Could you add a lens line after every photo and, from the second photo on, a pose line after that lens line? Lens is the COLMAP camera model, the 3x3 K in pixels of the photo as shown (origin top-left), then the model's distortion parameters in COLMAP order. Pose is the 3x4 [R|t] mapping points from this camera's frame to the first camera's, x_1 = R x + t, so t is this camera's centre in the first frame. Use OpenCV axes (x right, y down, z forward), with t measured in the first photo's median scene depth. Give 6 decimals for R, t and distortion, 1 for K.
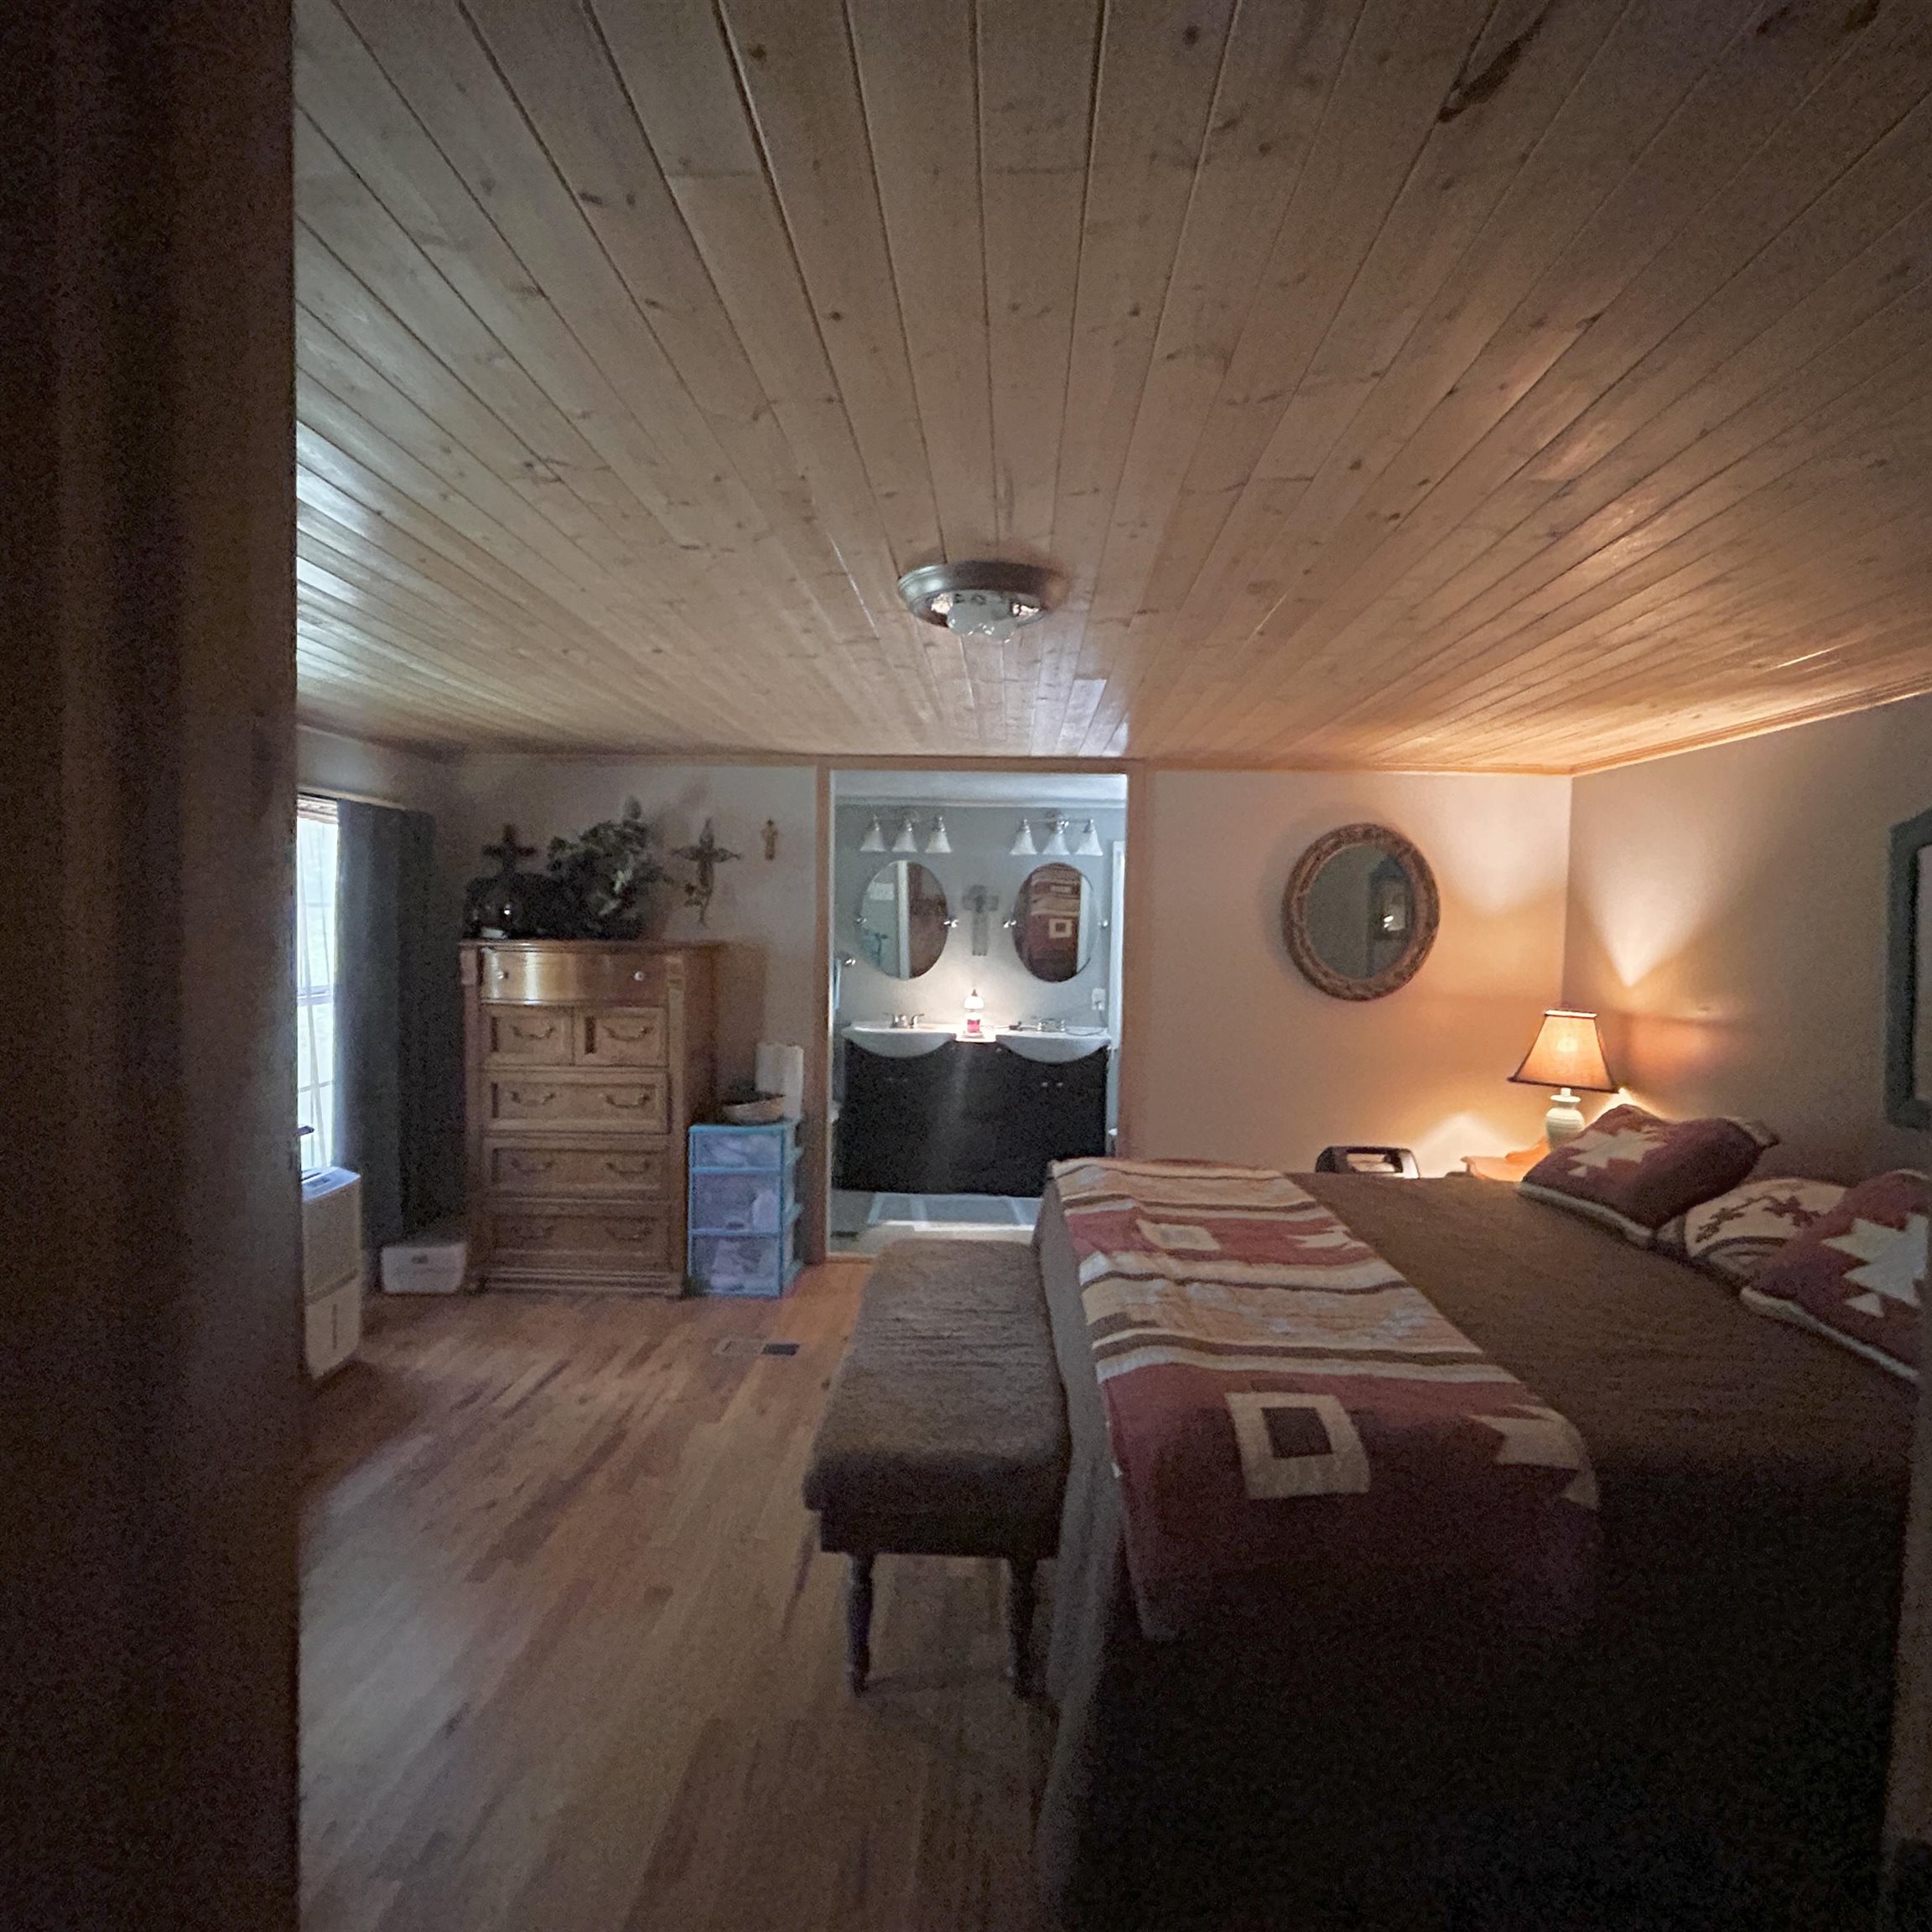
lens RADIAL K [[1046.9, 0, 961.2], [0, 1046.9, 961.2], [0, 0, 1]] dist [-0.003324, 0.002240]
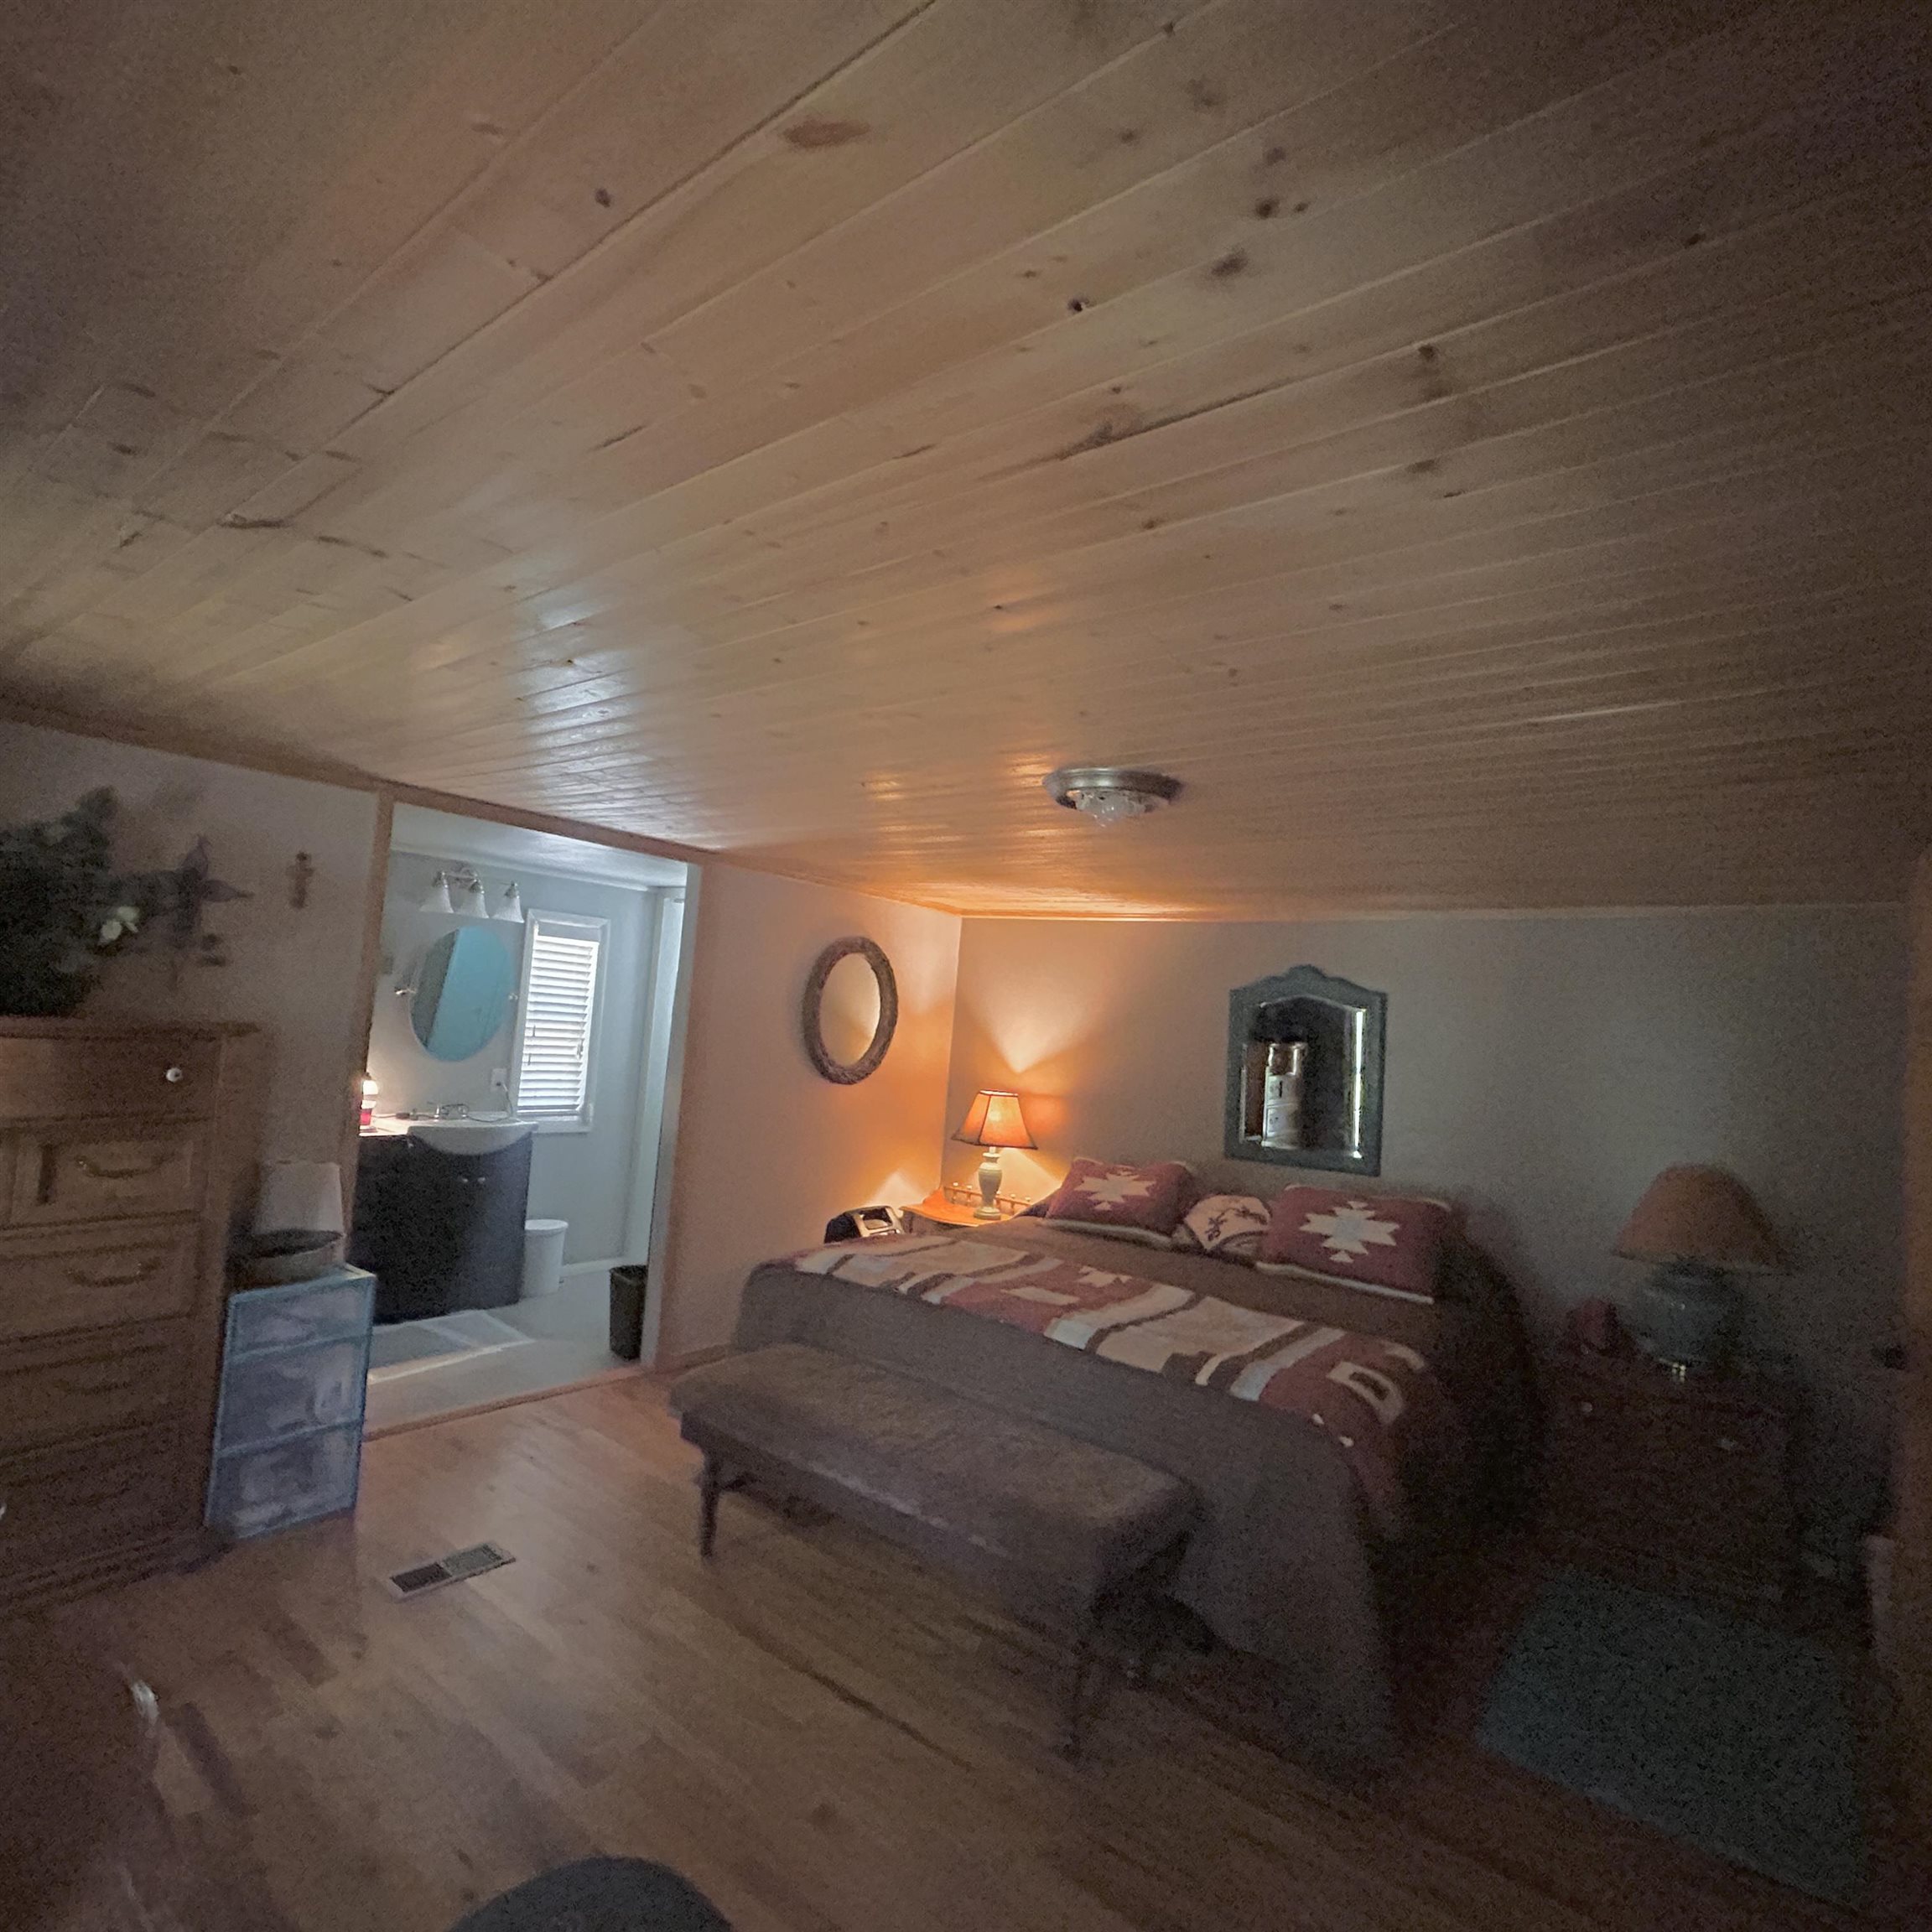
lens RADIAL K [[1046.9, 0, 951.6], [0, 1046.9, 968.9], [0, 0, 1]] dist [-0.003324, 0.002240]
pose [[0.579558, 0.066386, 0.812223, -0.632771], [-0.035490, 0.997787, -0.056228, -0.036650], [-0.814158, 0.003762, 0.580631, 0.259928]]
